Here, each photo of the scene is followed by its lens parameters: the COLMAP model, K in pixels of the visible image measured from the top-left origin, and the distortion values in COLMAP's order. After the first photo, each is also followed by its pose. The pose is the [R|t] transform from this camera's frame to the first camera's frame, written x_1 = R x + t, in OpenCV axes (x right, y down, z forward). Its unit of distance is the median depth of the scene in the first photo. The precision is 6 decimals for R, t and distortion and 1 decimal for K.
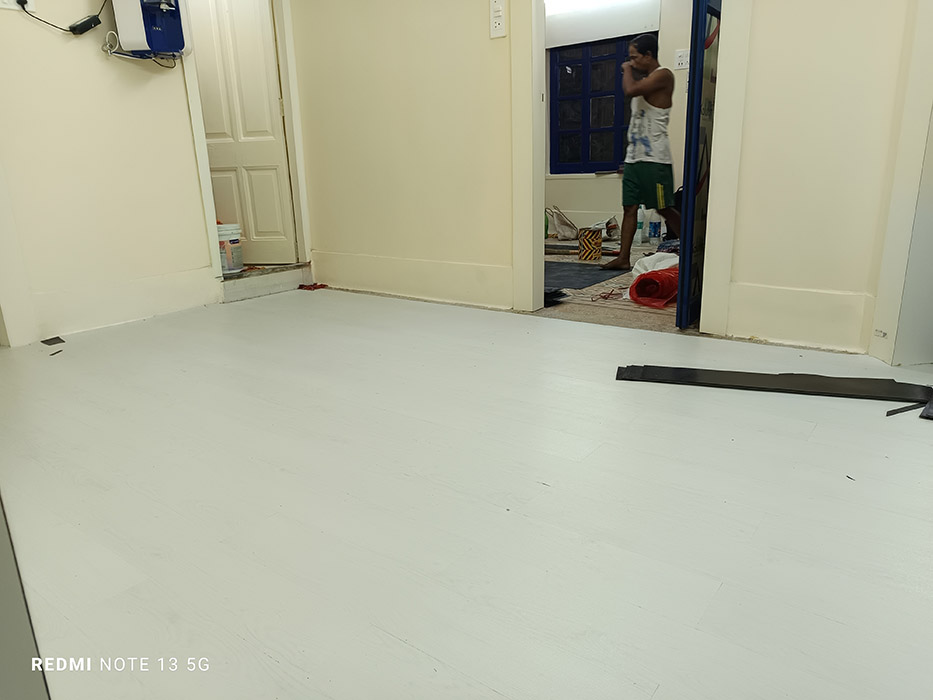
lens RADIAL K [[646.7, 0, 466.5], [0, 646.7, 350.0], [0, 0, 1]] dist [-0.006492, 0.002804]
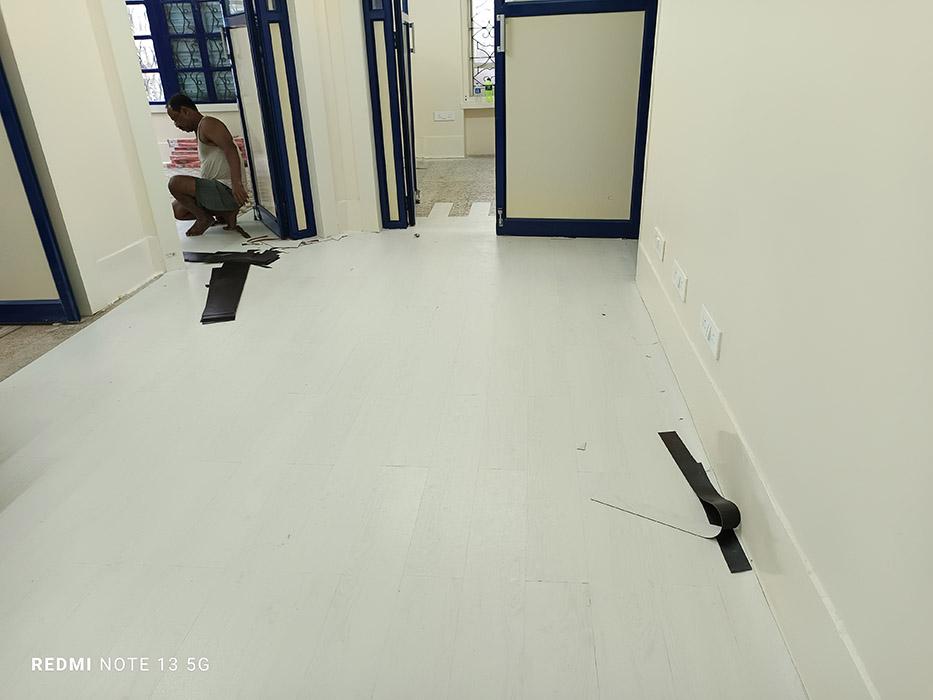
lens RADIAL K [[649.4, 0, 463.9], [0, 649.4, 341.4], [0, 0, 1]] dist [0.003200, 0.003205]
pose [[-0.539397, -0.309886, 0.782957, -0.752356], [0.272558, 0.815512, 0.510542, -0.329482], [-0.796721, 0.488786, -0.355422, 0.753445]]
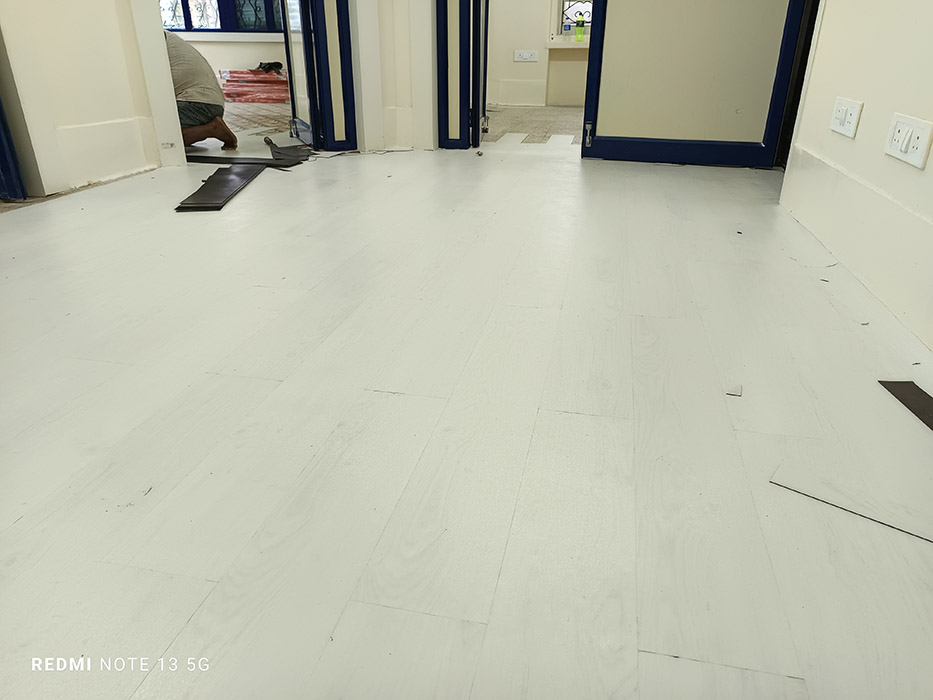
lens RADIAL K [[646.7, 0, 466.5], [0, 646.7, 350.0], [0, 0, 1]] dist [-0.006492, 0.002804]
pose [[-0.438383, -0.356693, 0.824979, -0.565994], [0.250014, 0.833258, 0.493127, -0.117325], [-0.863315, 0.422435, -0.276108, 0.694859]]
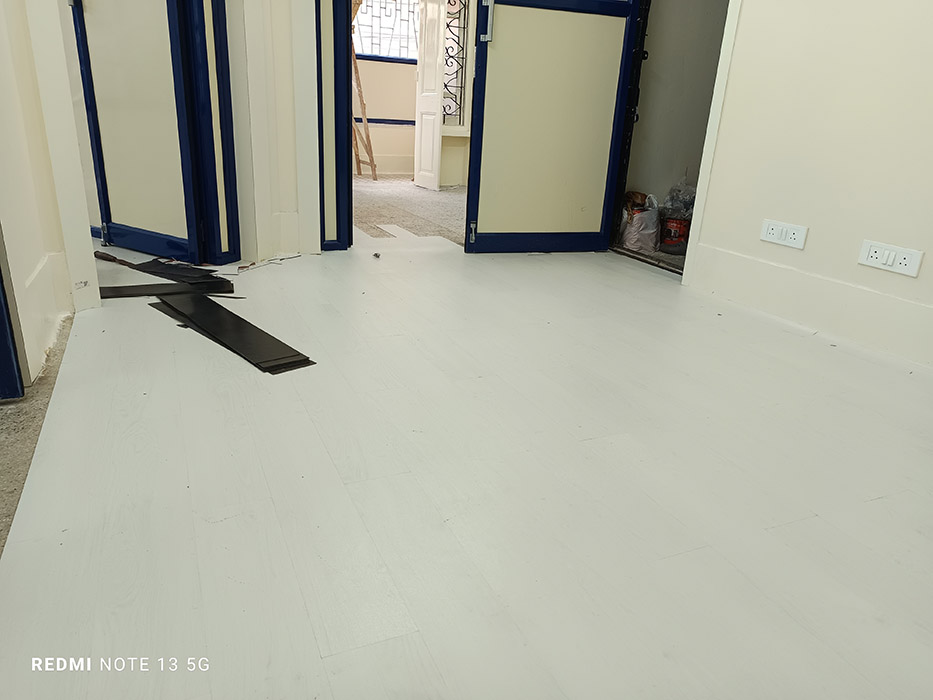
lens RADIAL K [[646.7, 0, 466.5], [0, 646.7, 350.0], [0, 0, 1]] dist [-0.006492, 0.002804]
pose [[-0.890495, -0.175224, 0.419898, -0.209822], [0.091768, 0.834735, 0.542952, -0.288122], [-0.445642, 0.522030, -0.727247, 1.030362]]
